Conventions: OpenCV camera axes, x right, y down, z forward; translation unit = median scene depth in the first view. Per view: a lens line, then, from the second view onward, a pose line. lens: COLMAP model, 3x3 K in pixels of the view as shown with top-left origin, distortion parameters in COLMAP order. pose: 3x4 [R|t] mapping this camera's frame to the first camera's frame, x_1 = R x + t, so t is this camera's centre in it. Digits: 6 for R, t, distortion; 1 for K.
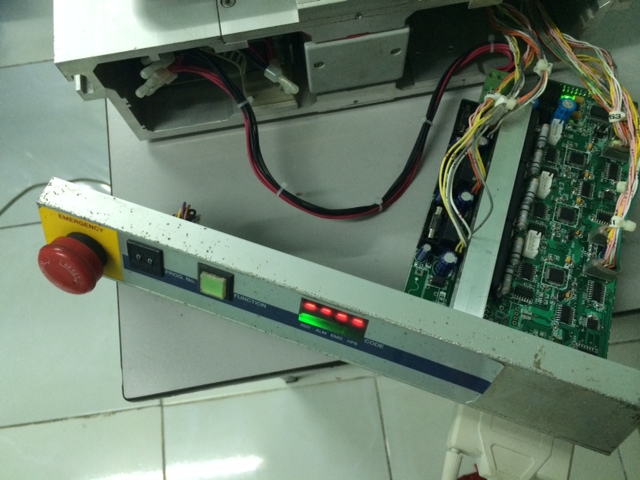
lens RADIAL K [[558.4, 0, 315.4], [0, 558.4, 241.2], [0, 0, 1]] dist [0.050533, -0.062083]
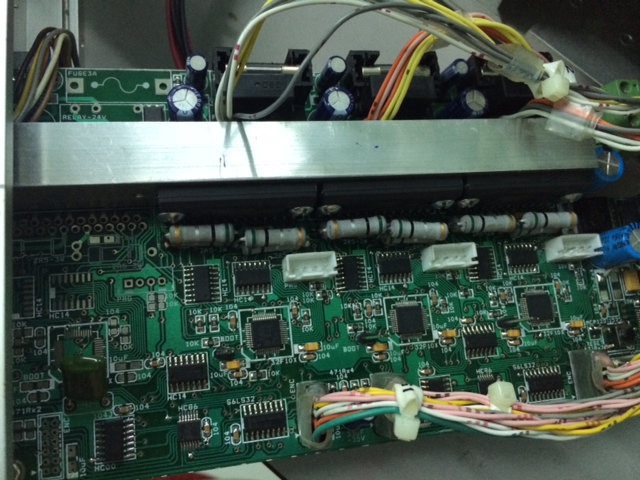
lens RADIAL K [[558.4, 0, 320.0], [0, 558.4, 240.6], [0, 0, 1]] dist [0.050533, -0.062083]
pose [[0.423274, 0.899308, -0.109930, 0.407364], [-0.883175, 0.436626, 0.171346, -0.092544], [0.202092, 0.024561, 0.979059, 0.508947]]
